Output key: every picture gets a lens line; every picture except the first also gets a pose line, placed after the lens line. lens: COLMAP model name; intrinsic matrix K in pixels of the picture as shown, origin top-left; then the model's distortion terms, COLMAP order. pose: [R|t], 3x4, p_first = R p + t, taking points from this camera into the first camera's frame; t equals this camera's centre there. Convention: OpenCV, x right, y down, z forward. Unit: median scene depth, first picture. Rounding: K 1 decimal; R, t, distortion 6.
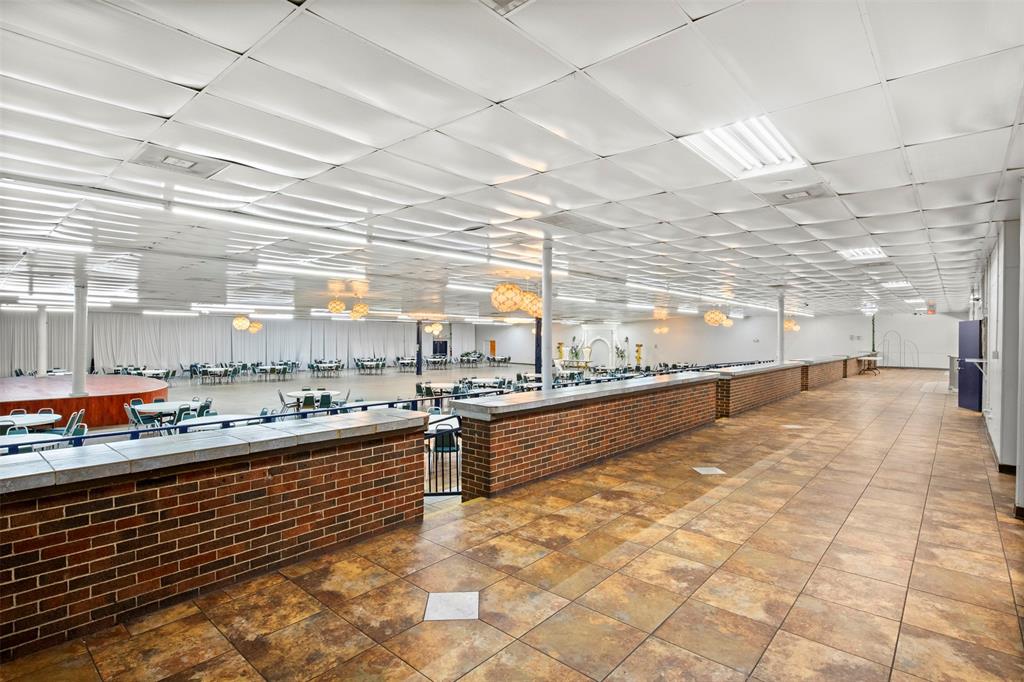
lens RADIAL K [[511.4, 0, 515.9], [0, 511.4, 341.8], [0, 0, 1]] dist [-0.001062, -0.000547]
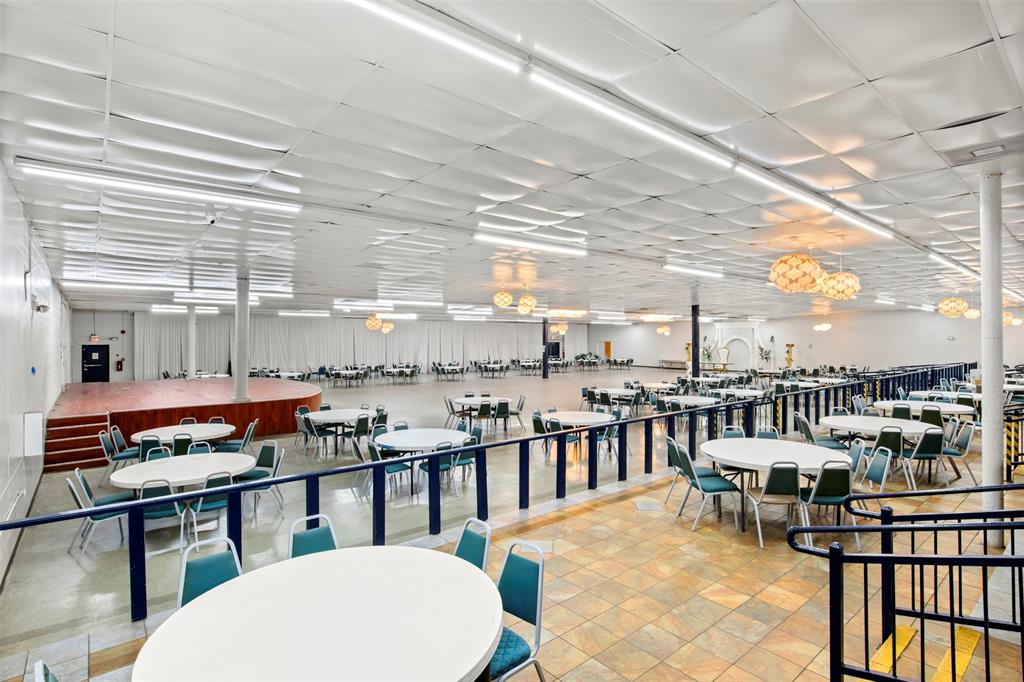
lens RADIAL K [[511.4, 0, 515.9], [0, 511.4, 341.8], [0, 0, 1]] dist [-0.001062, -0.000547]
pose [[0.988274, -0.007265, -0.152520, -0.123376], [0.006394, 0.999960, -0.006200, 0.005040], [0.152559, 0.005152, 0.988281, 0.095472]]
